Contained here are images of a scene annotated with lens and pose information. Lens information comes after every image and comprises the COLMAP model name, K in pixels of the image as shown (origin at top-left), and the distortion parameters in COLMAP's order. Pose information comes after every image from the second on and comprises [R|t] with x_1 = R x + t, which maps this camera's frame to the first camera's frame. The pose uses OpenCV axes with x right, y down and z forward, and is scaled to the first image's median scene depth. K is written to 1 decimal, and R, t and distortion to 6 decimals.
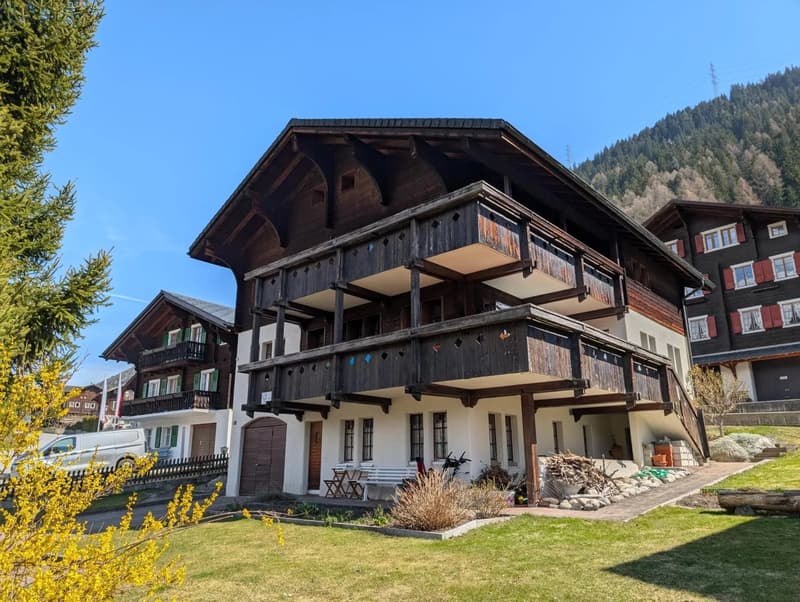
lens RADIAL K [[572.8, 0, 400.0], [0, 572.8, 301.0], [0, 0, 1]] dist [0.002918, 0.000330]
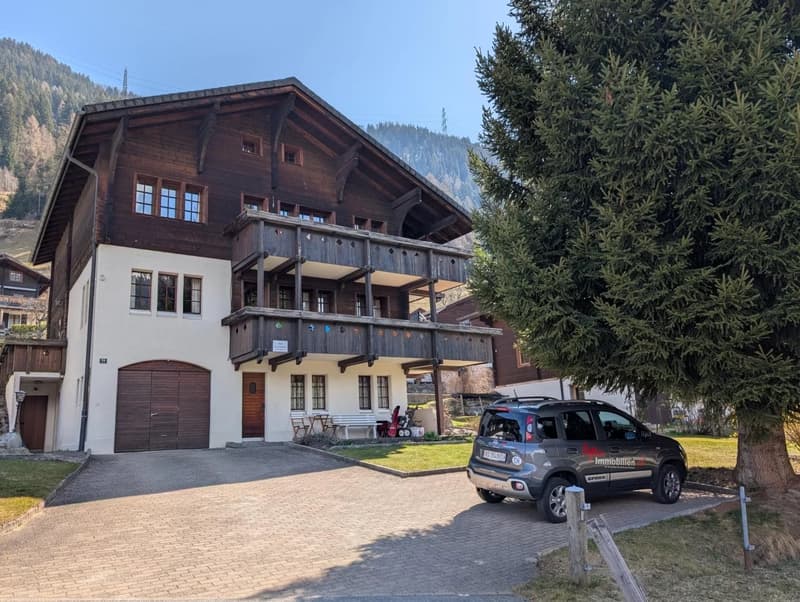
lens RADIAL K [[601.4, 0, 400.0], [0, 601.4, 301.0], [0, 0, 1]] dist [-0.001677, -0.001144]
pose [[0.213920, 0.205142, 0.955068, -1.222083], [-0.230554, 0.960682, -0.154707, 0.207030], [-0.949254, -0.187100, 0.252805, 0.541412]]
